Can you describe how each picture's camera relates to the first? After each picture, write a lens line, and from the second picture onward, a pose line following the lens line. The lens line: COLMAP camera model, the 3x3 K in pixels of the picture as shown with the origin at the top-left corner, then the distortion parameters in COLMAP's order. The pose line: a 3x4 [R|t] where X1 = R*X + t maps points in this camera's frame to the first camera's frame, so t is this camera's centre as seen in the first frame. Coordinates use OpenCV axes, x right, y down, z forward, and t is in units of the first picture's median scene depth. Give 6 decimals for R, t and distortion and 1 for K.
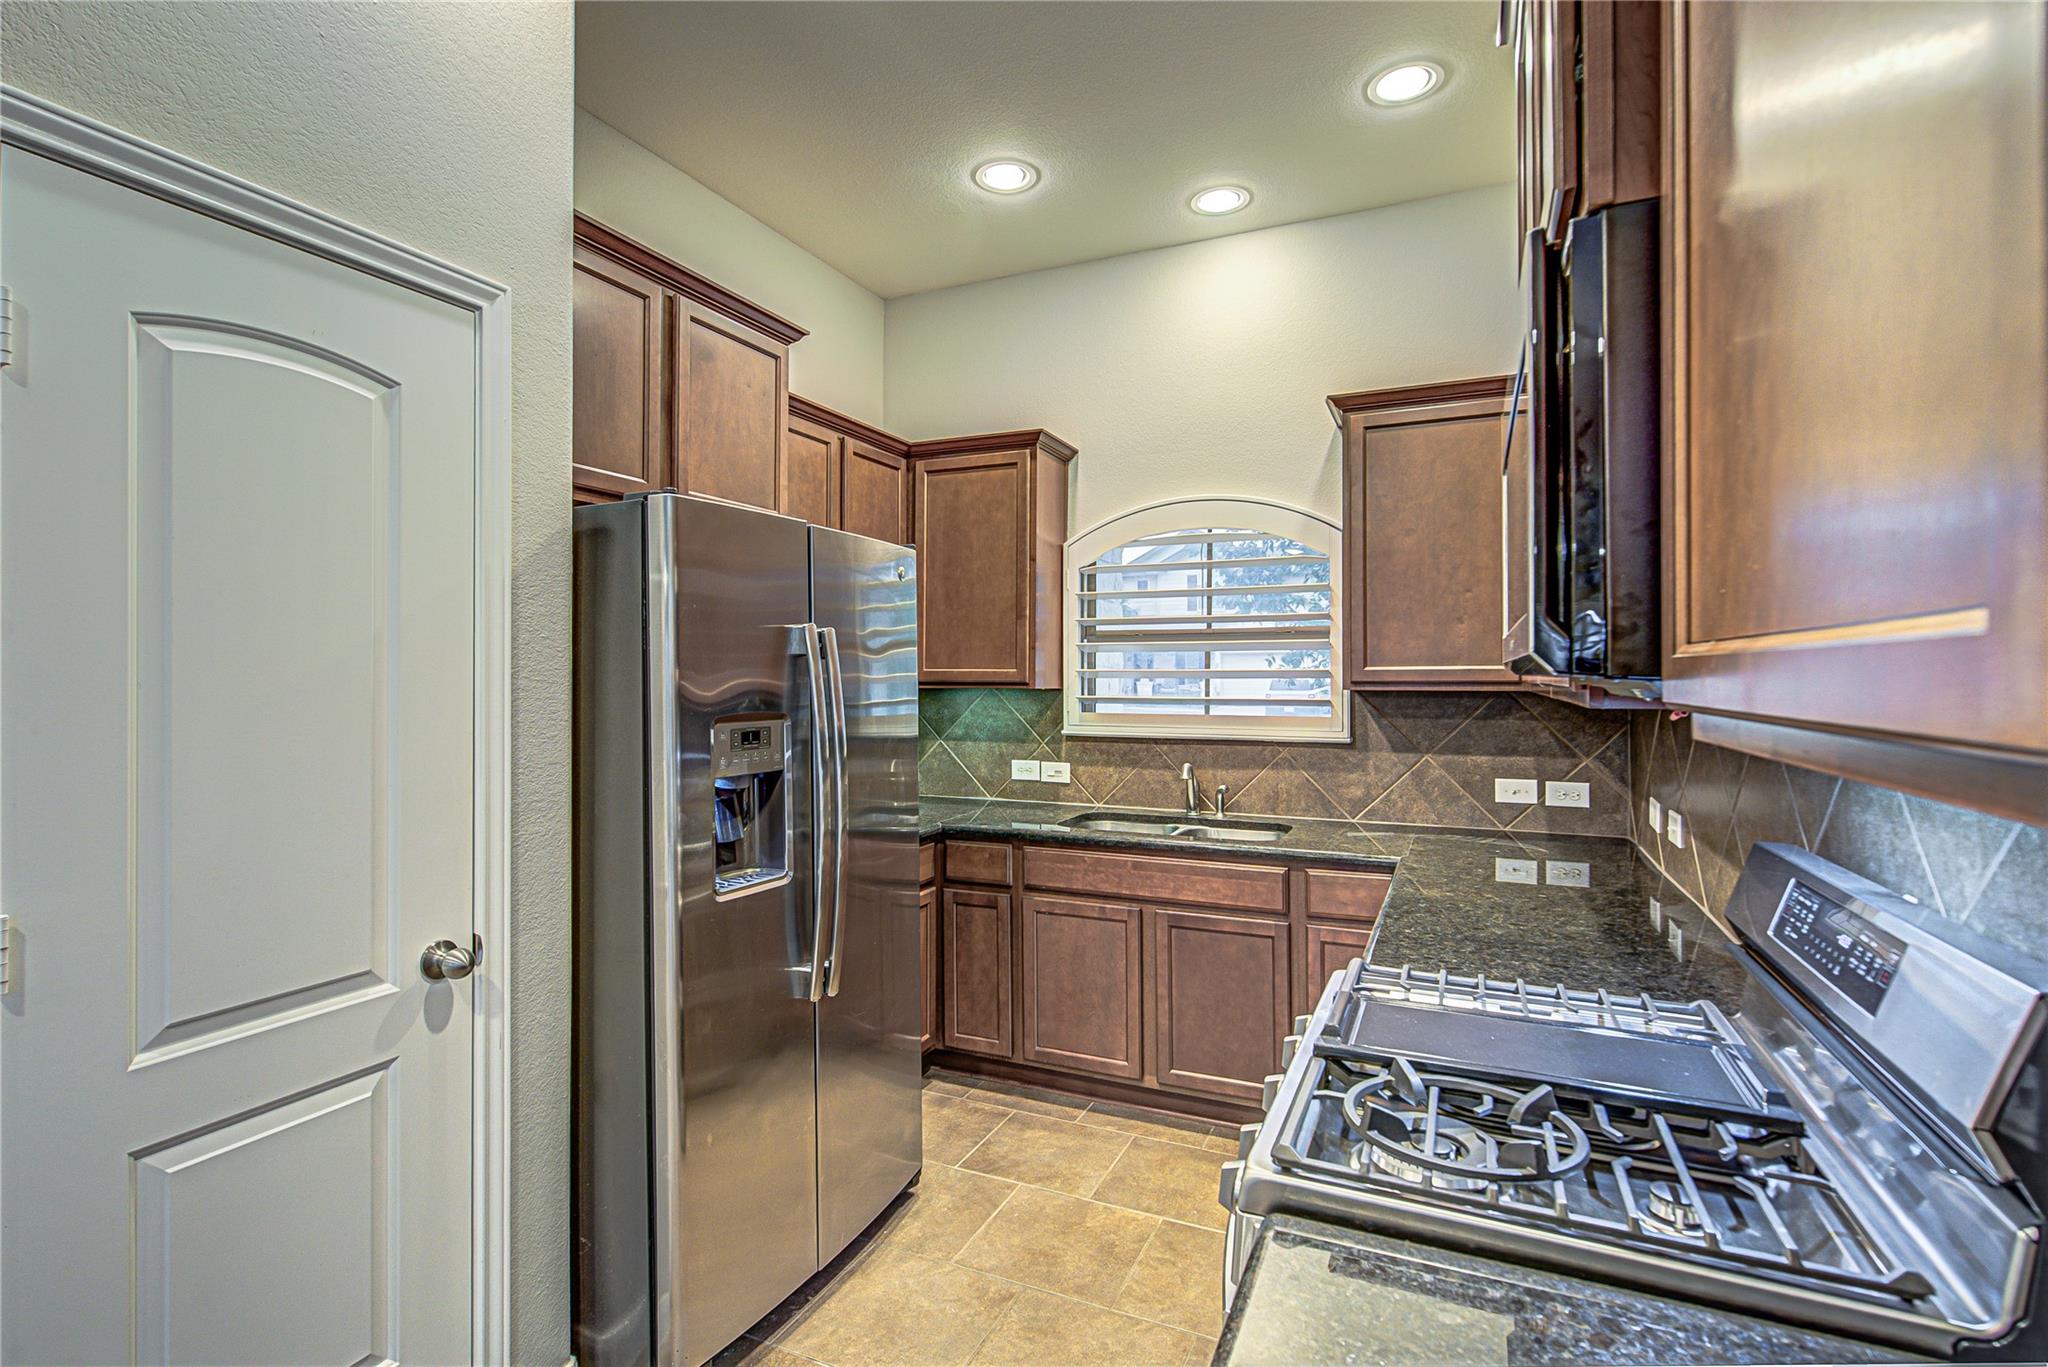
lens RADIAL K [[971.6, 0, 1011.1], [0, 971.6, 670.2], [0, 0, 1]] dist [0.006499, -0.003110]
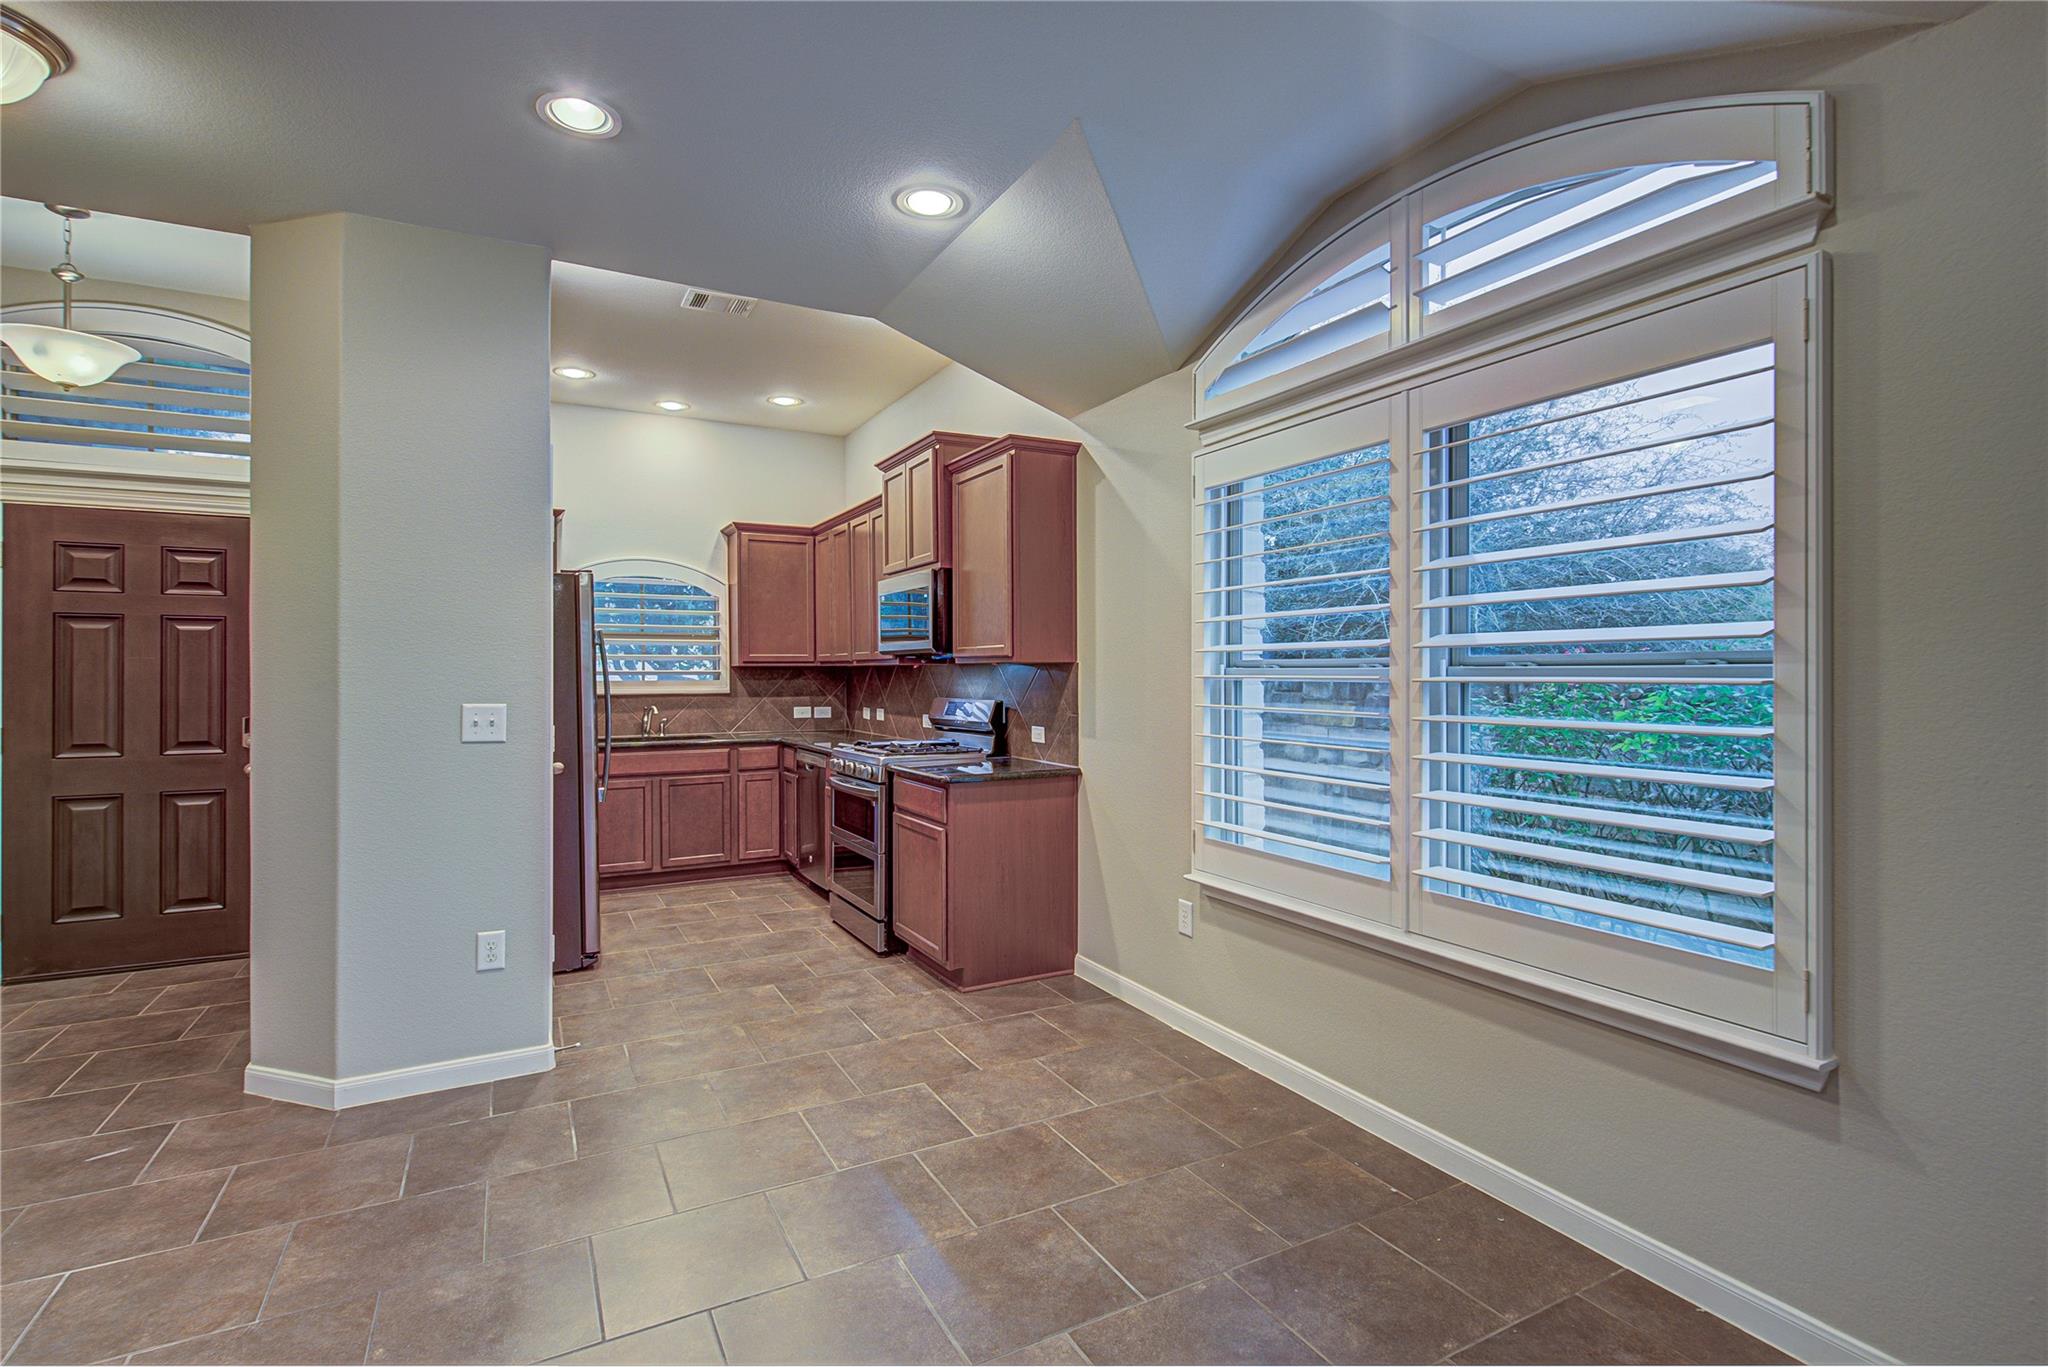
lens RADIAL K [[971.6, 0, 1035.8], [0, 971.6, 675.3], [0, 0, 1]] dist [0.006499, -0.003110]
pose [[0.590607, -0.001985, 0.806957, -0.951287], [-0.003803, 0.999979, 0.005244, 0.028254], [-0.806951, -0.006166, 0.590587, -0.724549]]
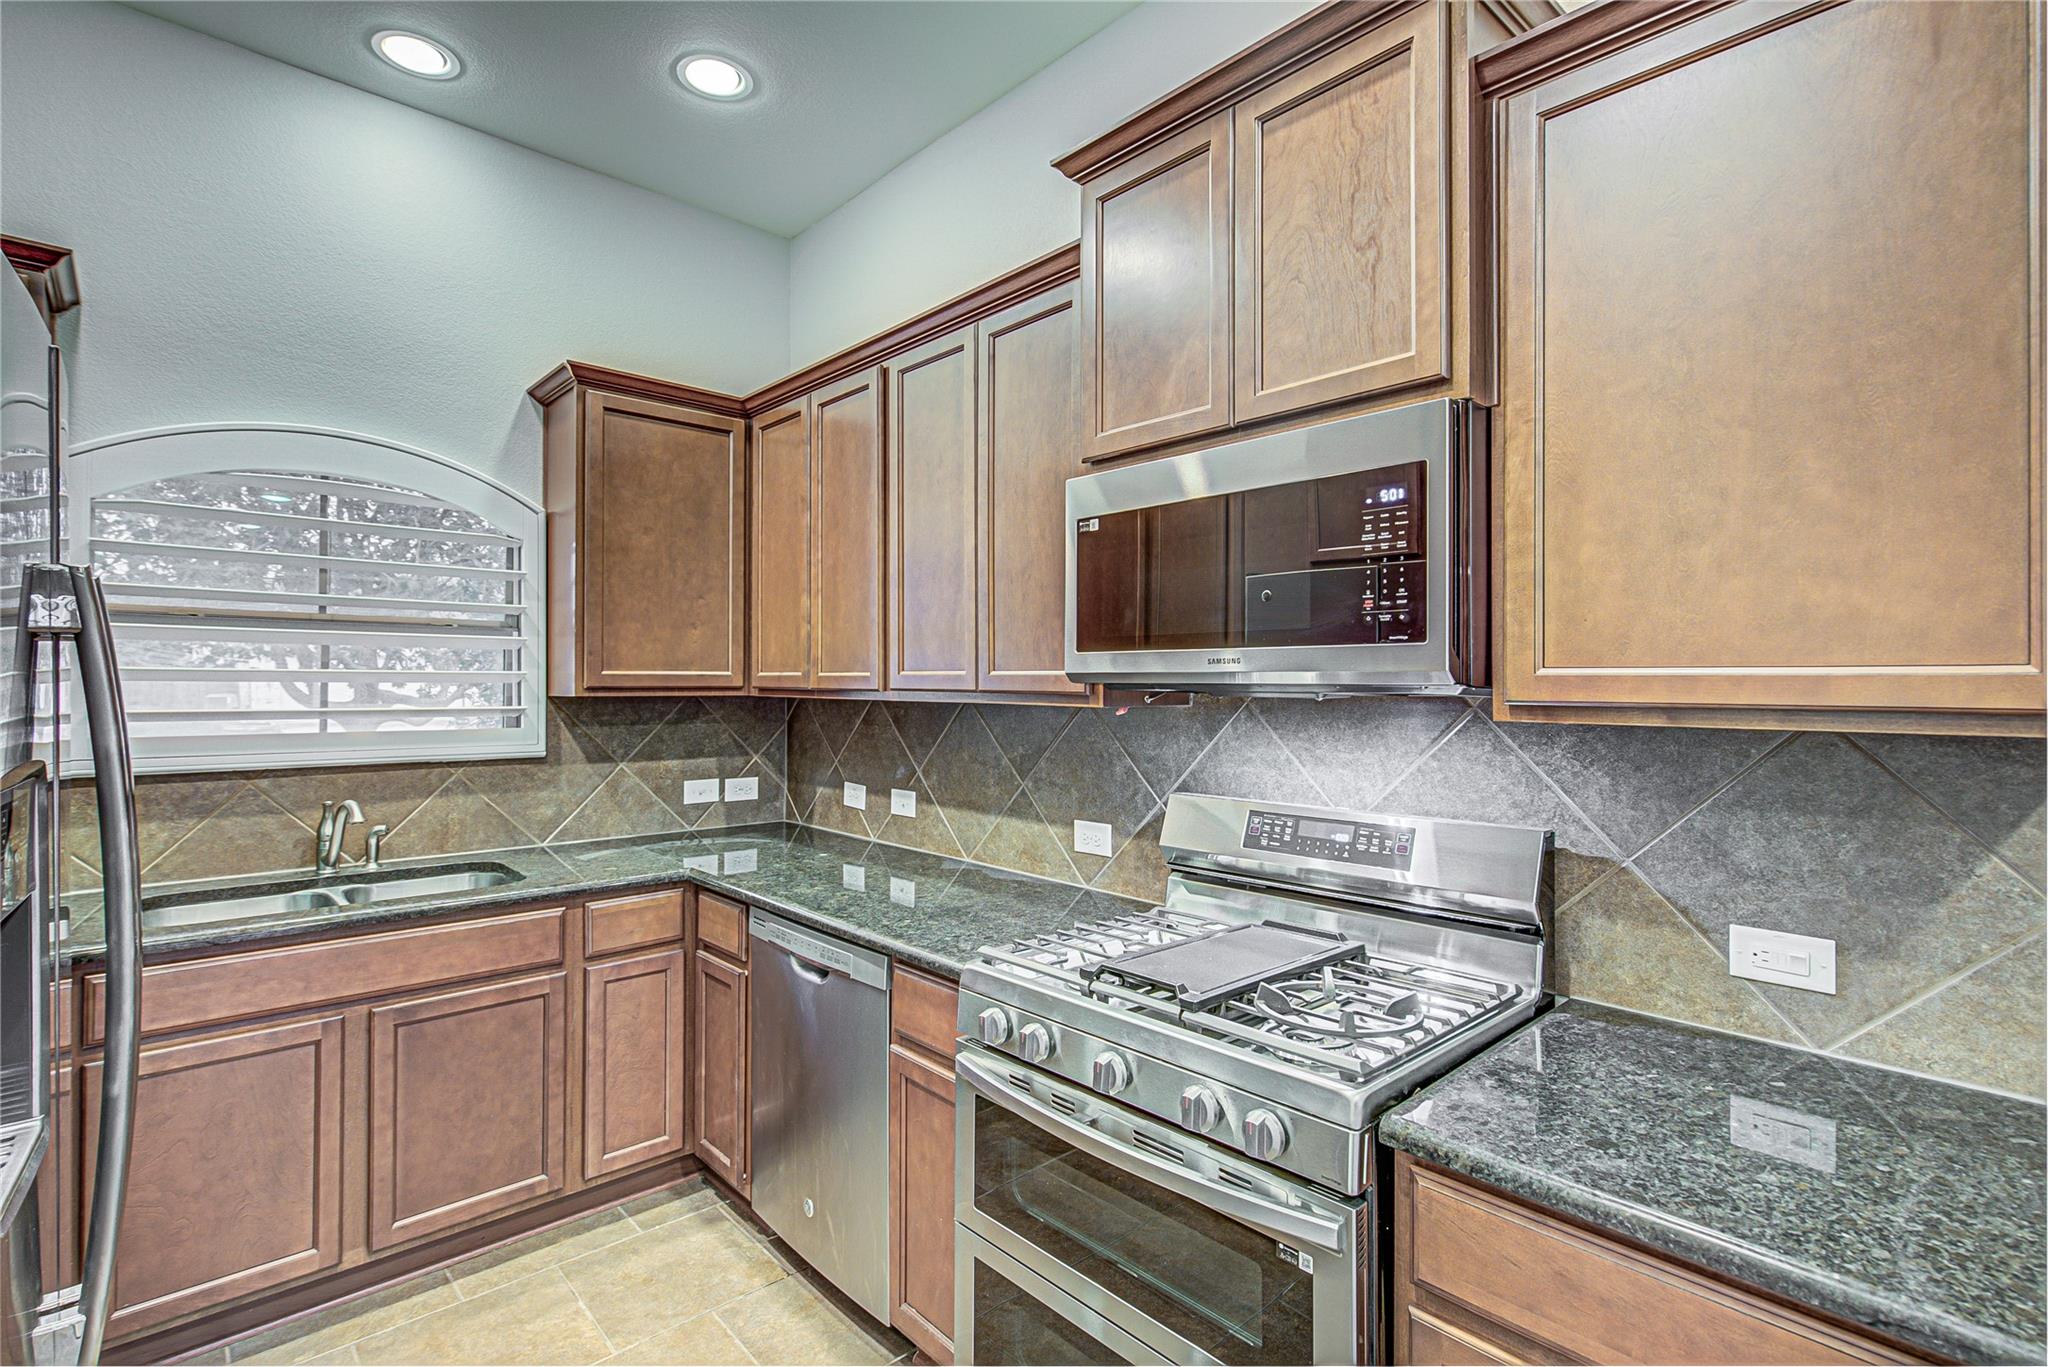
lens RADIAL K [[971.6, 0, 1027.5], [0, 971.6, 670.8], [0, 0, 1]] dist [0.006499, -0.003110]
pose [[0.382920, 0.013484, 0.923683, -0.321667], [-0.011173, 0.999888, -0.009964, 0.001327], [-0.923714, -0.006505, 0.383028, 0.282402]]
